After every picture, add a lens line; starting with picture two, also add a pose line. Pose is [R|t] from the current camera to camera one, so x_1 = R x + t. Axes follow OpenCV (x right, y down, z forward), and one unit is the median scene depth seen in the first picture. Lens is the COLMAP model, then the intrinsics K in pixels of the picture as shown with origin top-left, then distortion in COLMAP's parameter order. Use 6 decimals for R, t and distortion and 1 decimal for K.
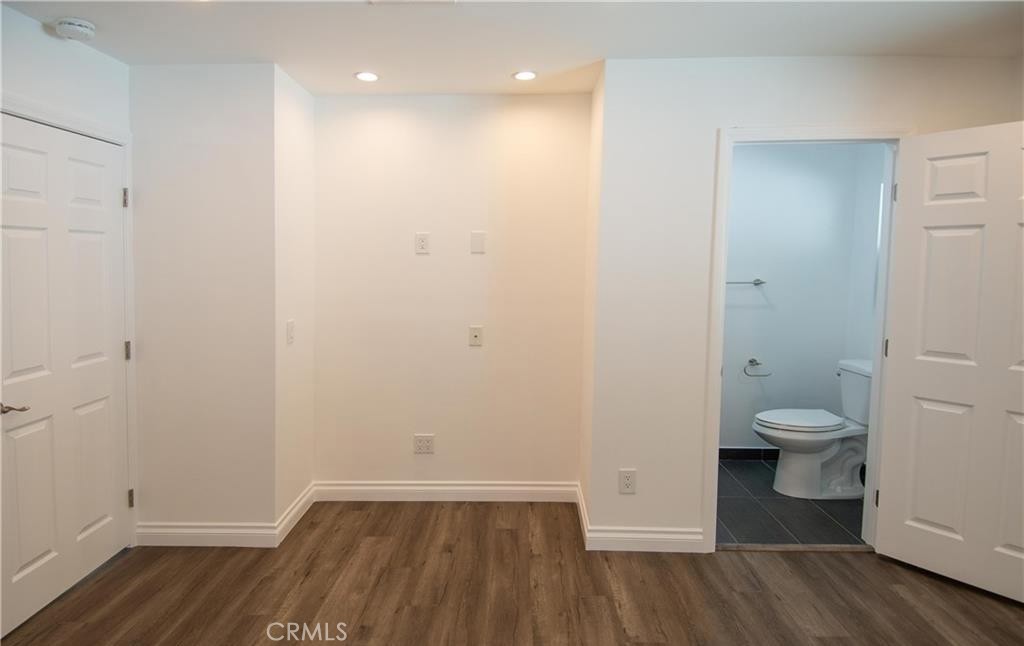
lens RADIAL K [[553.0, 0, 507.9], [0, 553.0, 302.9], [0, 0, 1]] dist [0.055208, -0.064384]
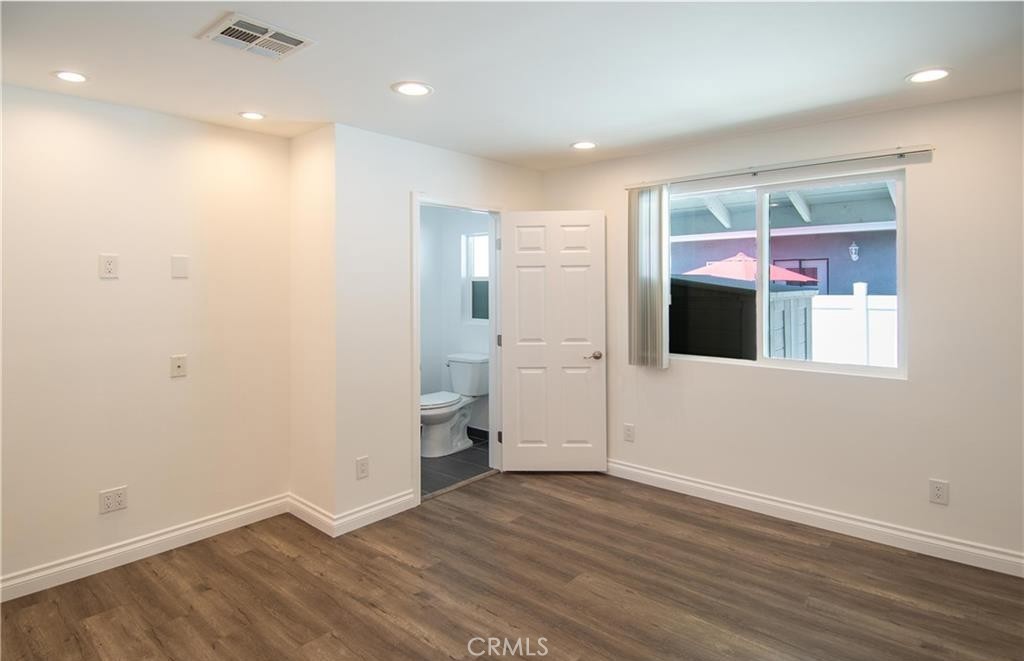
lens RADIAL K [[540.4, 0, 511.6], [0, 540.4, 286.5], [0, 0, 1]] dist [0.002829, -0.017803]
pose [[0.638388, -0.001556, 0.769713, -0.484271], [0.062267, 0.996825, -0.049628, 0.006583], [-0.767192, 0.079610, 0.636458, -0.027513]]
